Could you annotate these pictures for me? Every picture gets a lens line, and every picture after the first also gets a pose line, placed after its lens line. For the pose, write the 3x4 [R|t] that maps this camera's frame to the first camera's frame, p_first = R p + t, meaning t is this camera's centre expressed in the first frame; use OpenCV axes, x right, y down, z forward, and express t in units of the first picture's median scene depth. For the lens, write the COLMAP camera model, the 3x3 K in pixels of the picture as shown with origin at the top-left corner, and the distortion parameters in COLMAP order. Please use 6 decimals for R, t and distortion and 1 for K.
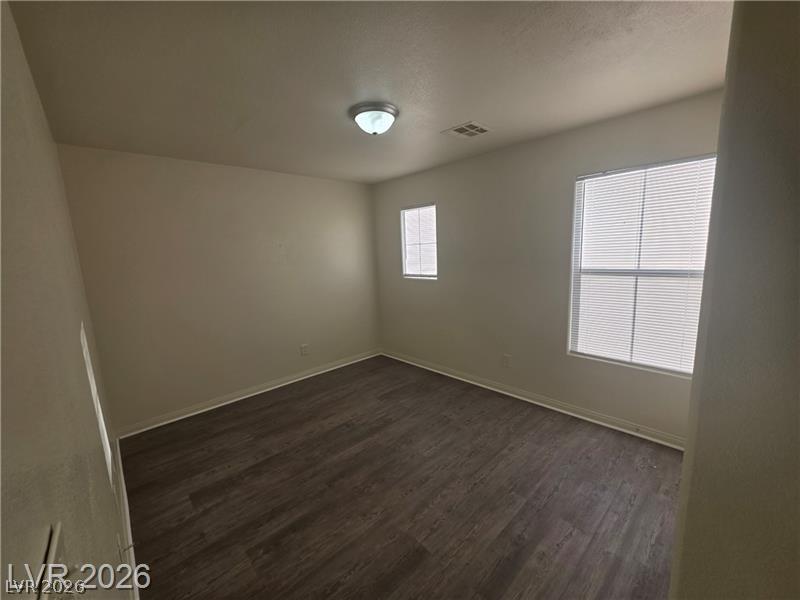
lens RADIAL K [[322.6, 0, 403.5], [0, 322.6, 302.4], [0, 0, 1]] dist [0.003244, 0.000572]
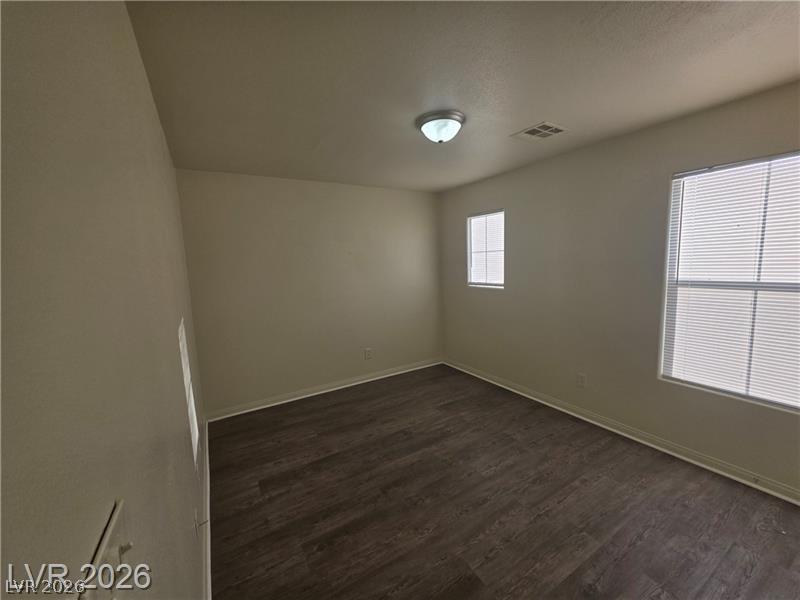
lens RADIAL K [[322.6, 0, 403.0], [0, 322.6, 299.1], [0, 0, 1]] dist [0.003244, 0.000572]
pose [[0.978065, 0.029412, -0.206214, 0.016558], [-0.036083, 0.998938, -0.028662, -0.002879], [0.205152, 0.035474, 0.978087, 0.013341]]
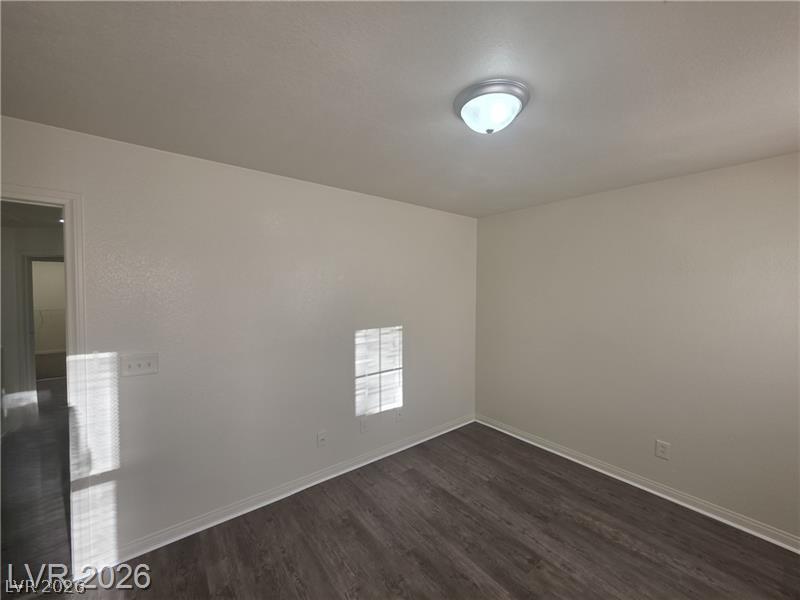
lens RADIAL K [[322.6, 0, 406.7], [0, 322.6, 289.1], [0, 0, 1]] dist [0.003244, 0.000572]
pose [[-0.084285, 0.046516, -0.995355, 0.589890], [-0.163255, 0.984767, 0.059845, -0.199475], [0.982977, 0.167541, -0.075407, 0.856802]]
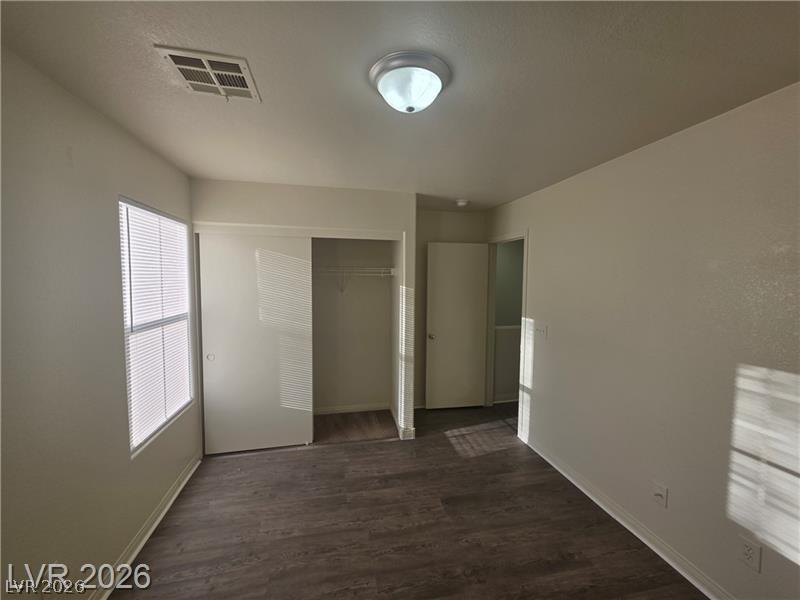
lens RADIAL K [[322.6, 0, 401.5], [0, 322.6, 298.4], [0, 0, 1]] dist [0.003244, 0.000572]
pose [[-0.855354, 0.000714, 0.518044, -0.360861], [0.109336, 0.977722, 0.179179, -0.259822], [-0.506375, 0.209902, -0.836377, 1.470060]]
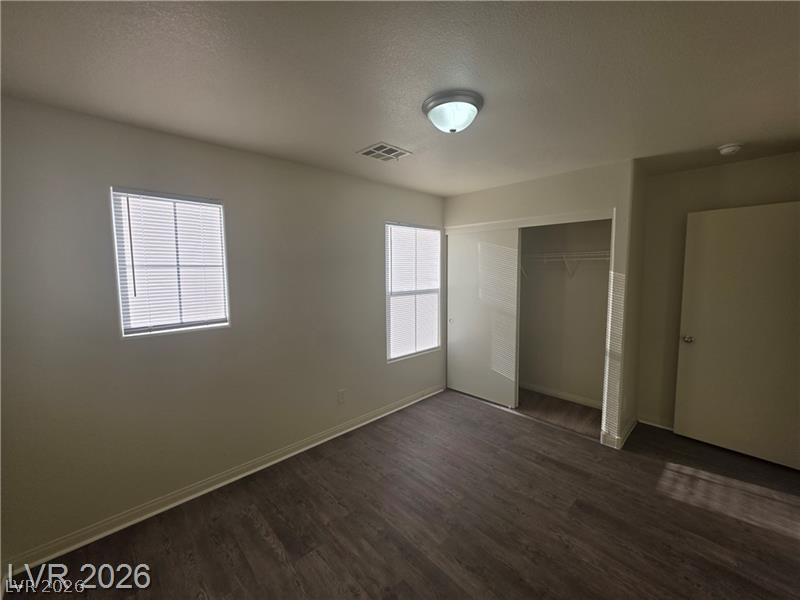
lens RADIAL K [[322.6, 0, 410.7], [0, 322.6, 295.6], [0, 0, 1]] dist [0.003244, 0.000572]
pose [[-0.022006, -0.046166, 0.998691, -0.836757], [0.166961, 0.984735, 0.049200, -0.162250], [-0.985718, 0.167825, -0.013962, 1.087357]]
